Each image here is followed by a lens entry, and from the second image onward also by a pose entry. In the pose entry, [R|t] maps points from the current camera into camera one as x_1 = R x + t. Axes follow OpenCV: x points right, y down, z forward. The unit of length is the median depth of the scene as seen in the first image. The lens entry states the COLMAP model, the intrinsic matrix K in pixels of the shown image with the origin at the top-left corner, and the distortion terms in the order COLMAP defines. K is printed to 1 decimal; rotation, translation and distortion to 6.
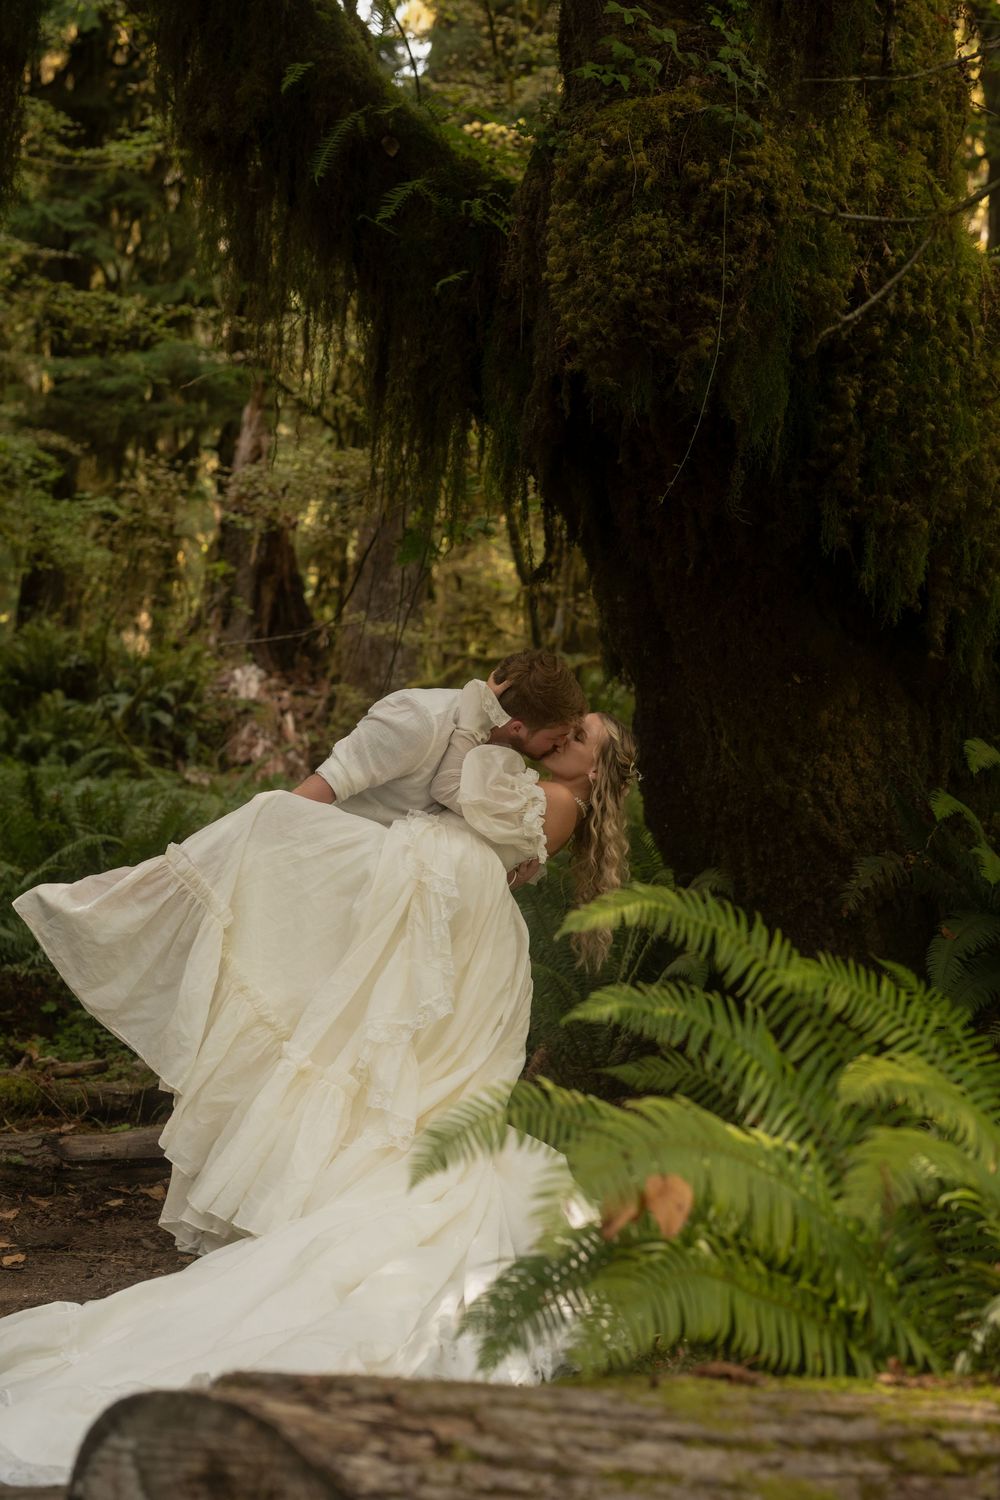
lens RADIAL K [[2094.8, 0, 498.2], [0, 2094.8, 746.9], [0, 0, 1]] dist [-0.029607, 0.000000]
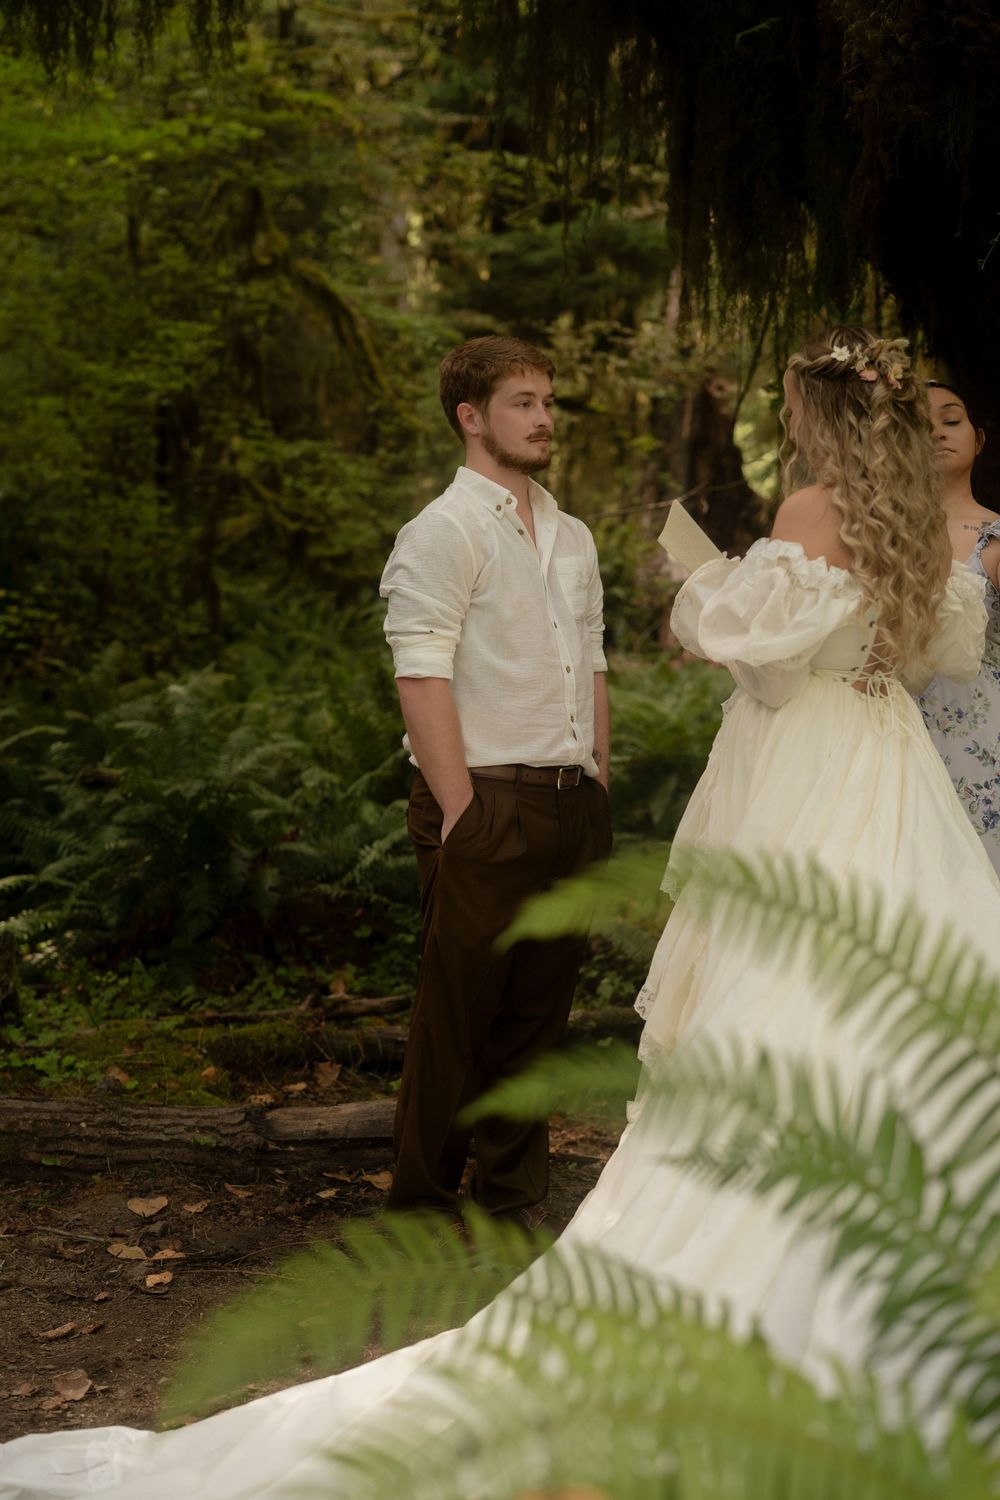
lens RADIAL K [[2094.8, 0, 502.2], [0, 2094.8, 757.5], [0, 0, 1]] dist [-0.029607, 0.000000]
pose [[0.972251, -0.022198, -0.232885, 0.060566], [0.035931, 0.997845, 0.054895, 0.005102], [0.231165, -0.061739, 0.970954, 0.187267]]
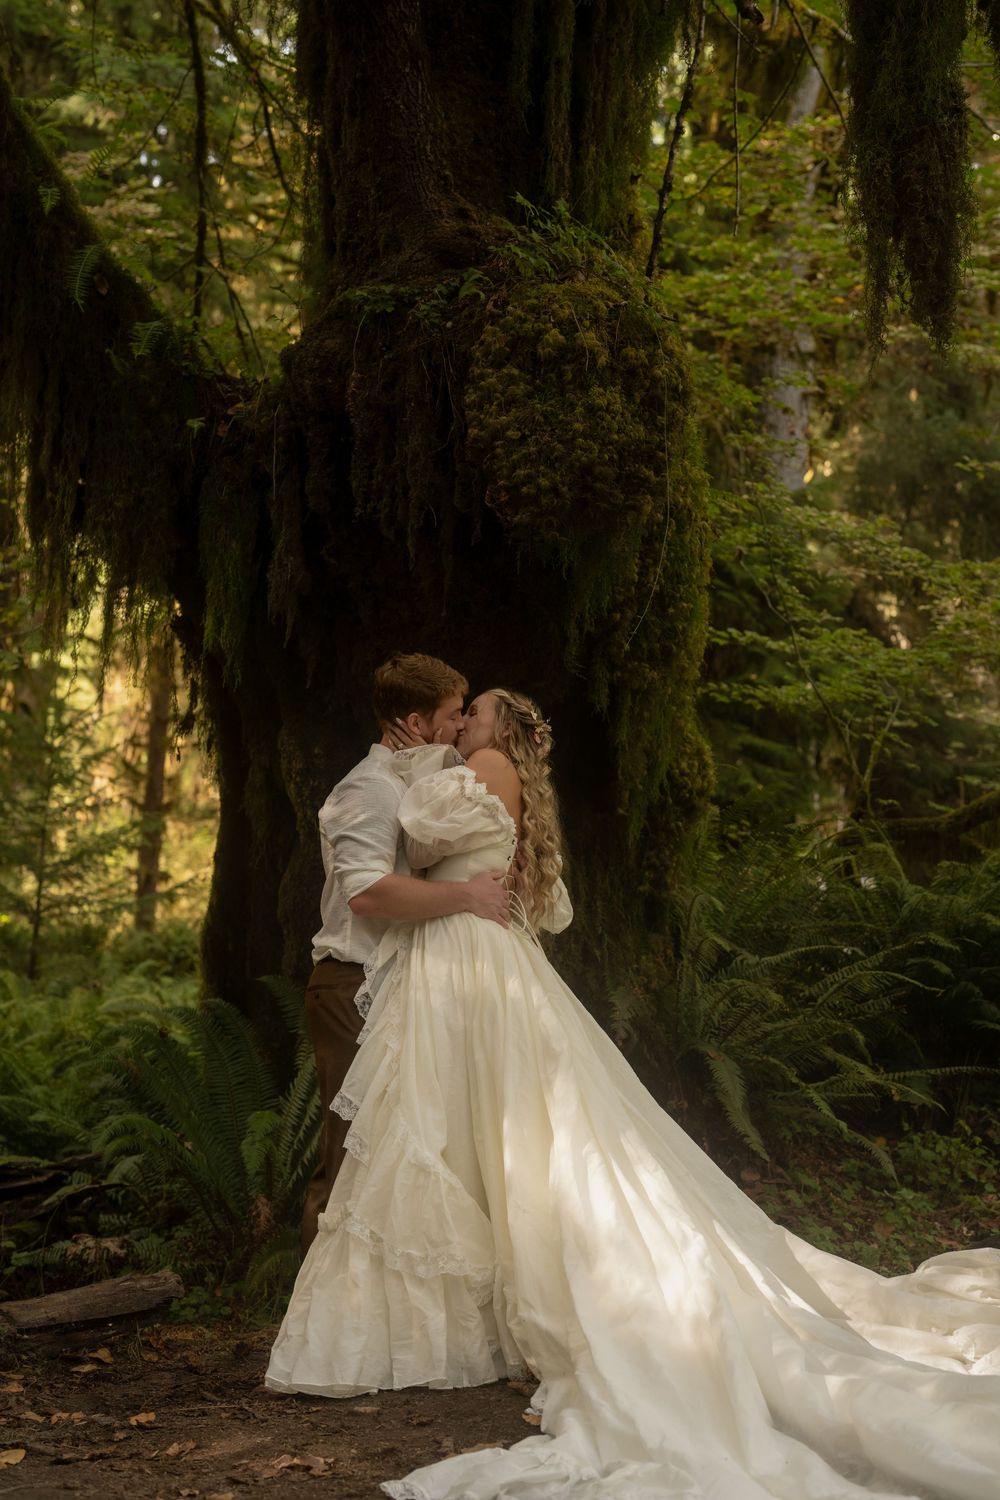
lens RADIAL K [[2094.8, 0, 499.6], [0, 2094.8, 749.8], [0, 0, 1]] dist [-0.029607, 0.000000]
pose [[0.859540, 0.045436, 0.509045, -0.400037], [0.005897, 0.995092, -0.098777, 0.031674], [-0.511034, 0.087905, 0.855054, 0.081400]]
